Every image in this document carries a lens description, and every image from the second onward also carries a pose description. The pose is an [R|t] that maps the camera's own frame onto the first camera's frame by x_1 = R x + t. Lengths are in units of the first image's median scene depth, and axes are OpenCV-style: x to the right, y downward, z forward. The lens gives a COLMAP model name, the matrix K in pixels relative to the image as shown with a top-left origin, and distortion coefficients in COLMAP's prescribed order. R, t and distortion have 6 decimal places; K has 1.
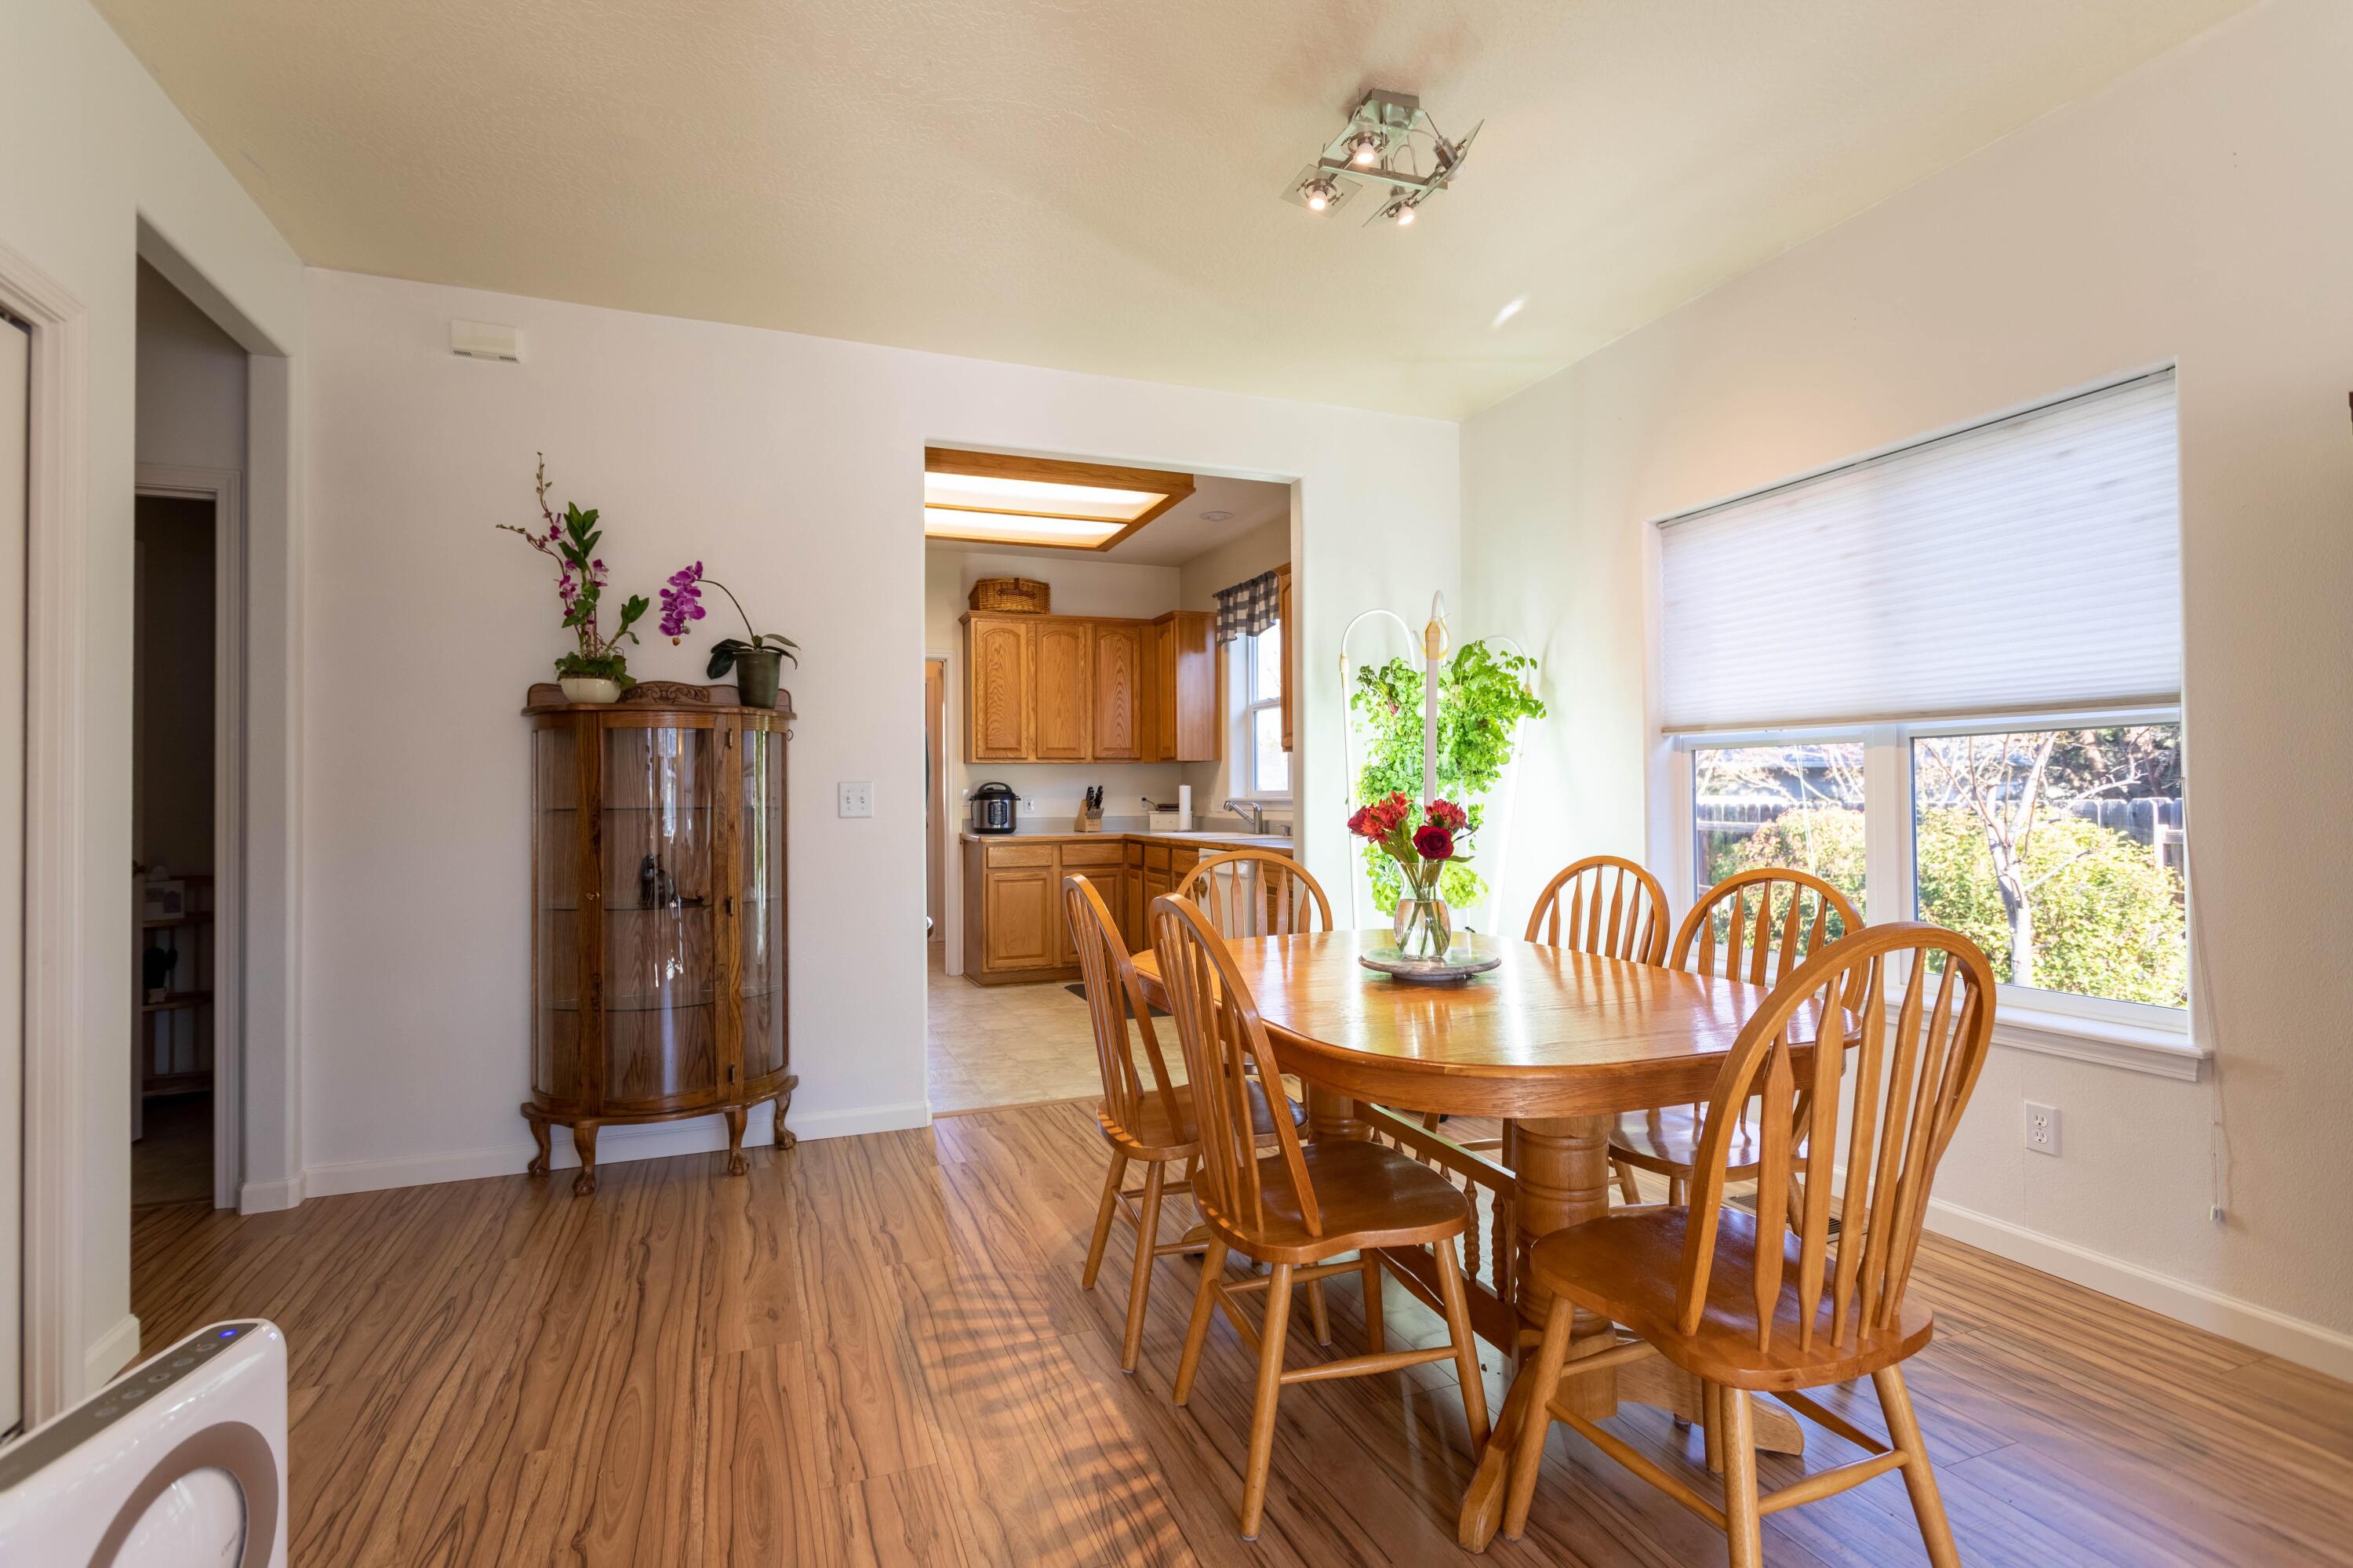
lens RADIAL K [[1110.7, 0, 1171.2], [0, 1110.7, 781.0], [0, 0, 1]] dist [0.001388, 0.000353]
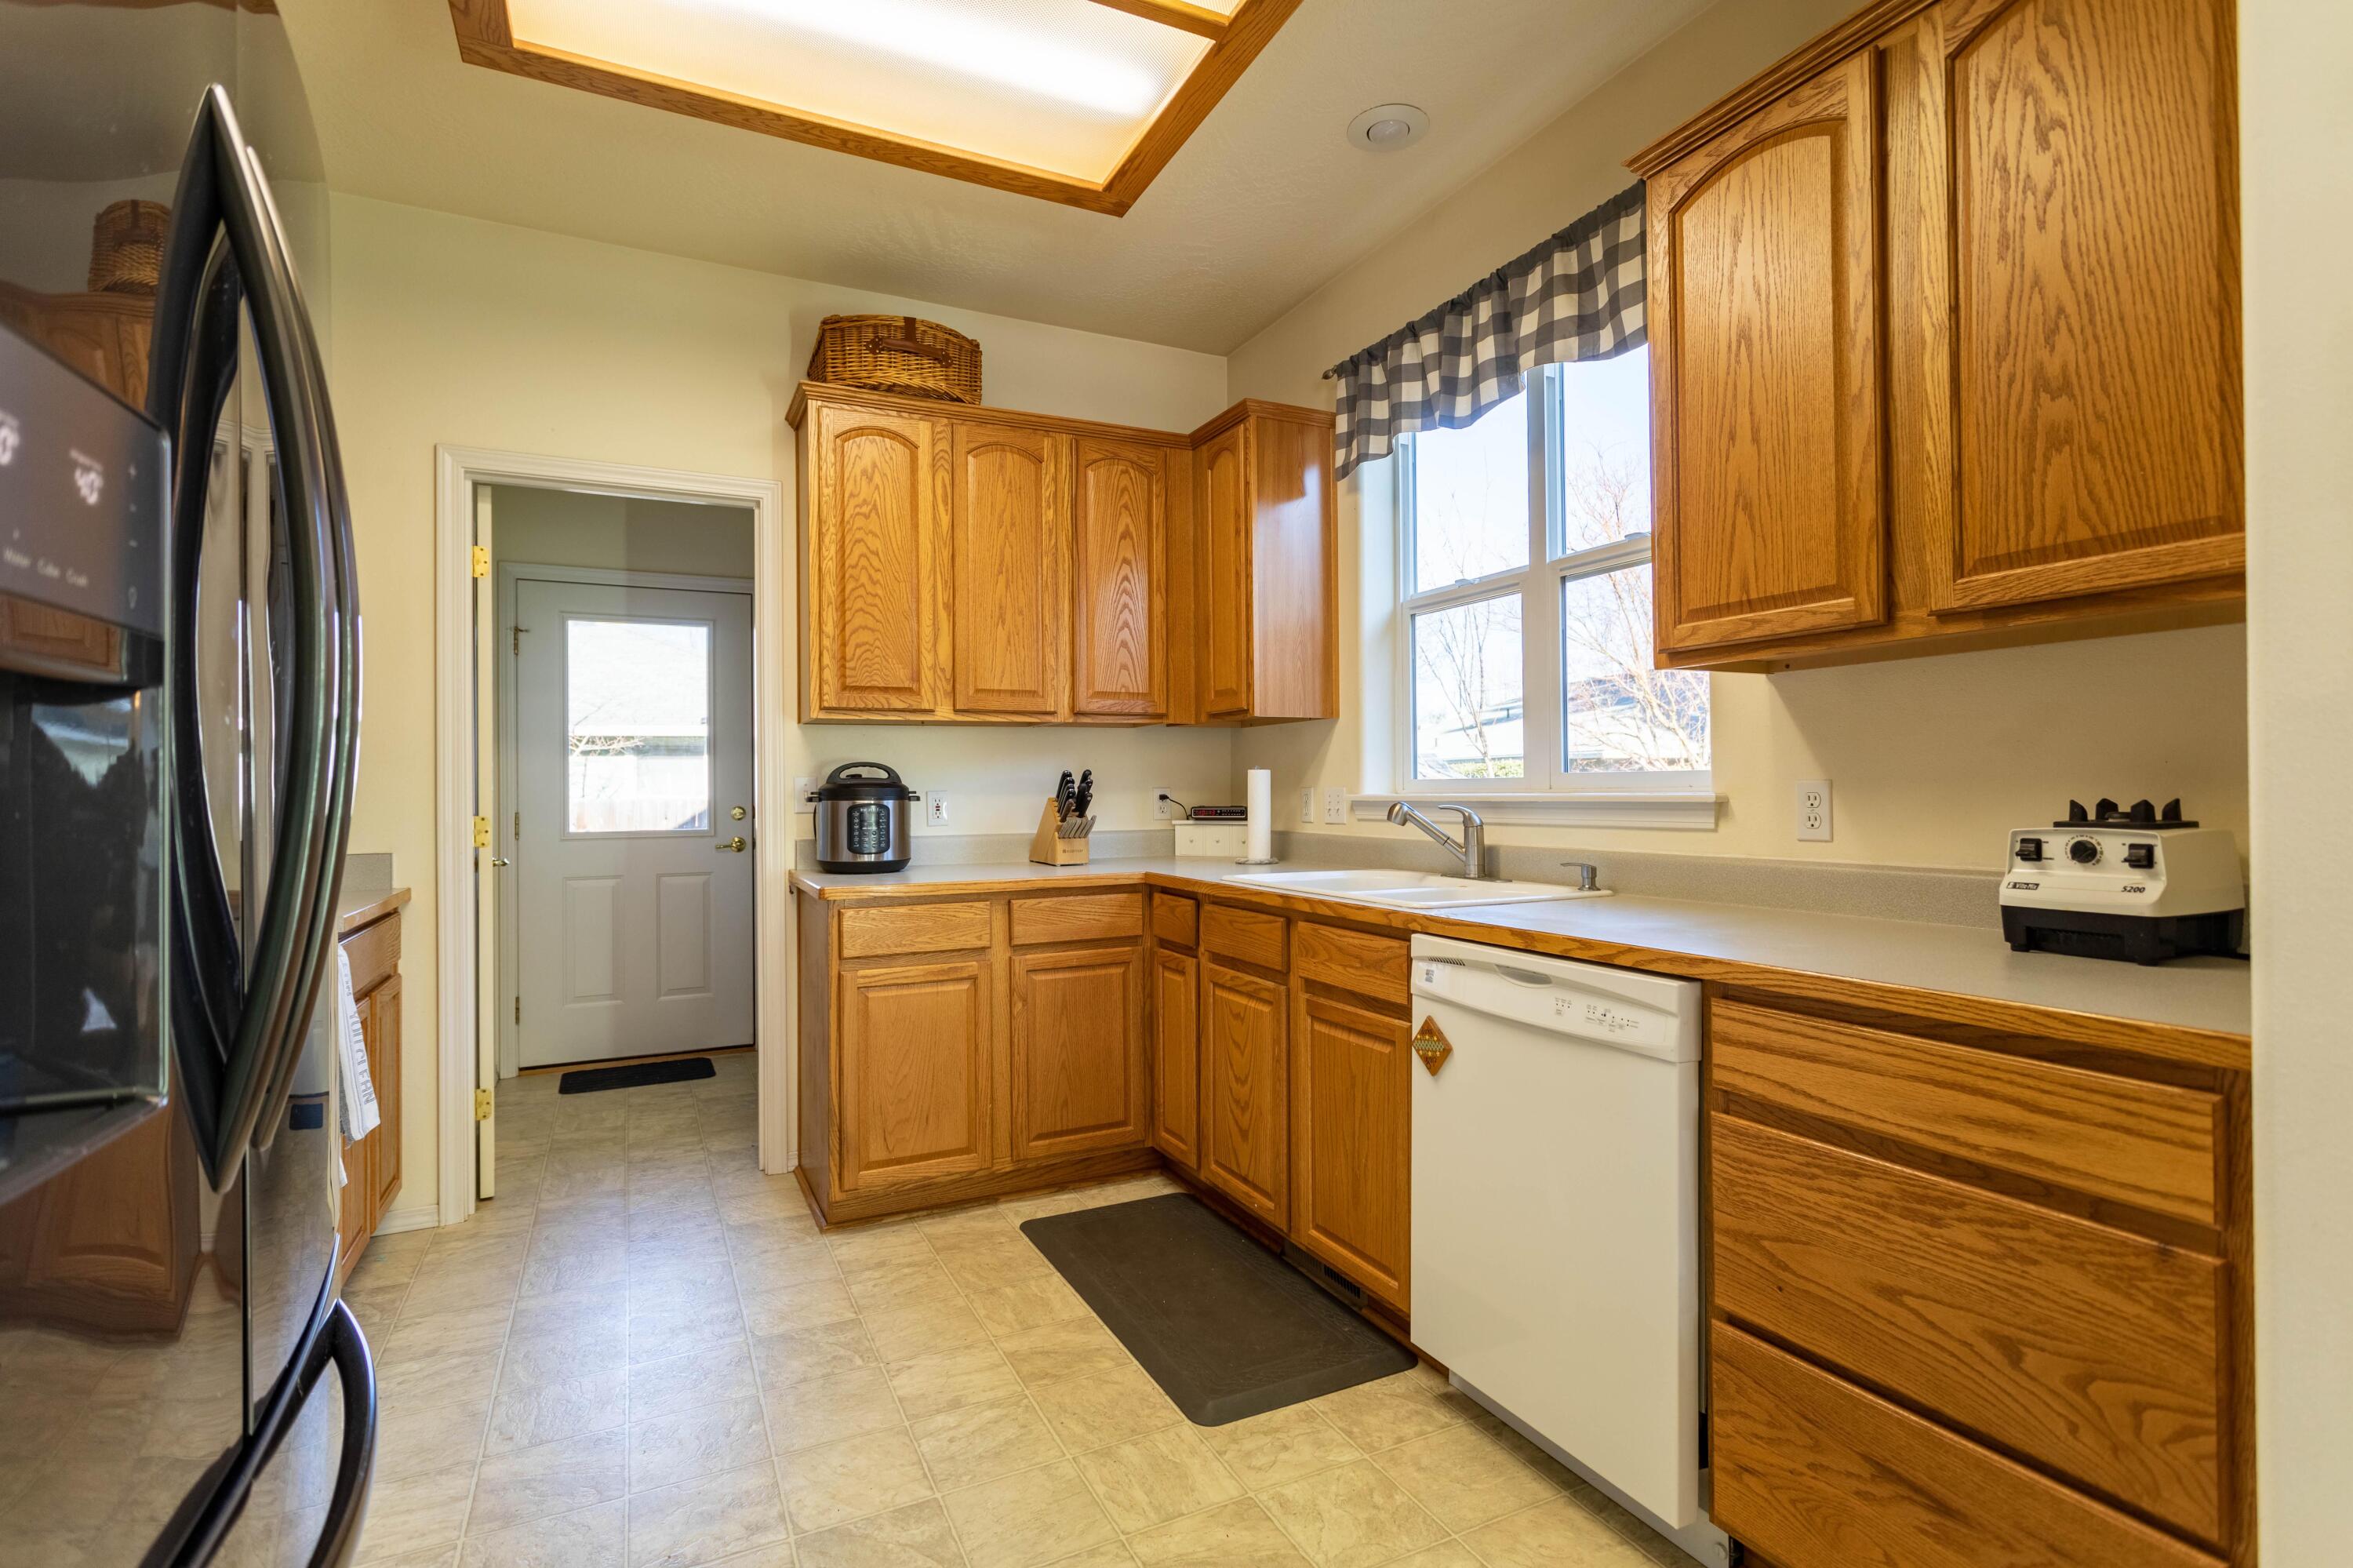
lens RADIAL K [[1112.6, 0, 1182.7], [0, 1112.6, 782.1], [0, 0, 1]] dist [-0.001288, 0.000464]
pose [[0.995970, -0.001066, 0.089677, -0.068853], [0.000572, 0.999985, 0.005532, 0.007157], [-0.089682, -0.005459, 0.995955, 0.535592]]
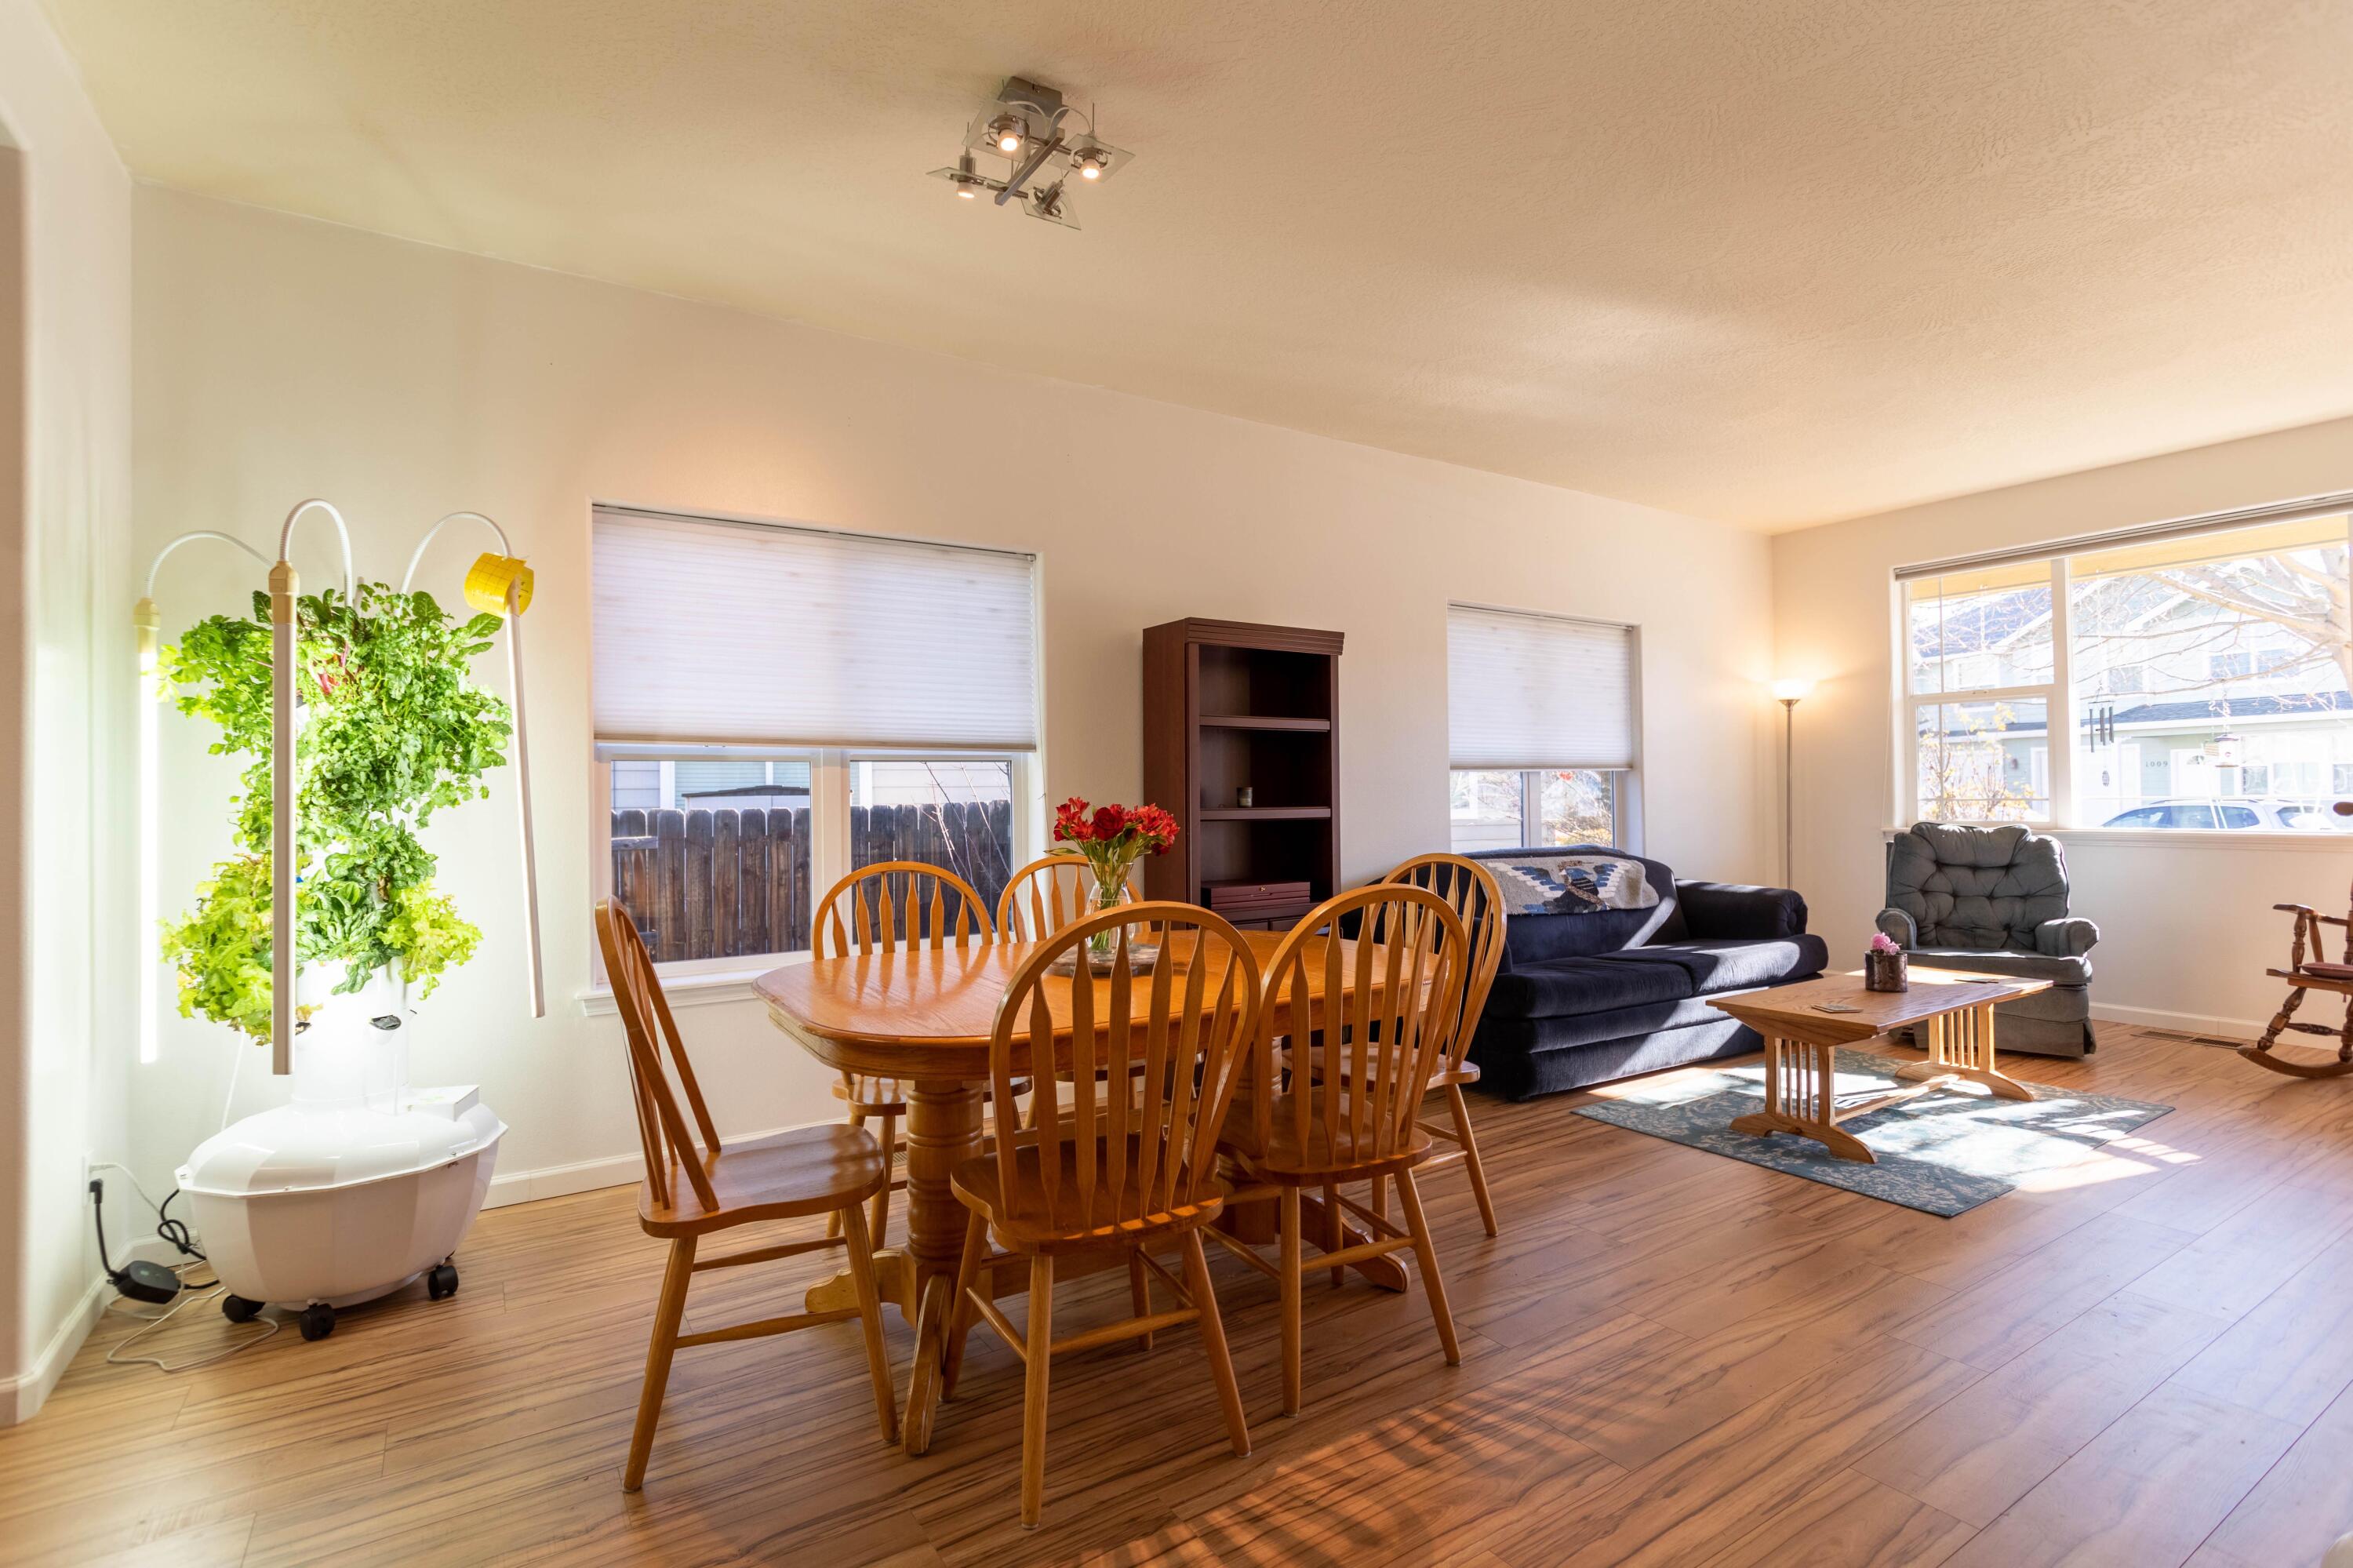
lens RADIAL K [[1110.7, 0, 1171.2], [0, 1110.7, 781.0], [0, 0, 1]] dist [0.001388, 0.000353]
pose [[-0.199248, 0.023897, 0.979658, -0.289182], [0.001994, 0.999710, -0.023981, 0.006917], [-0.979947, -0.002825, -0.199238, 0.396491]]
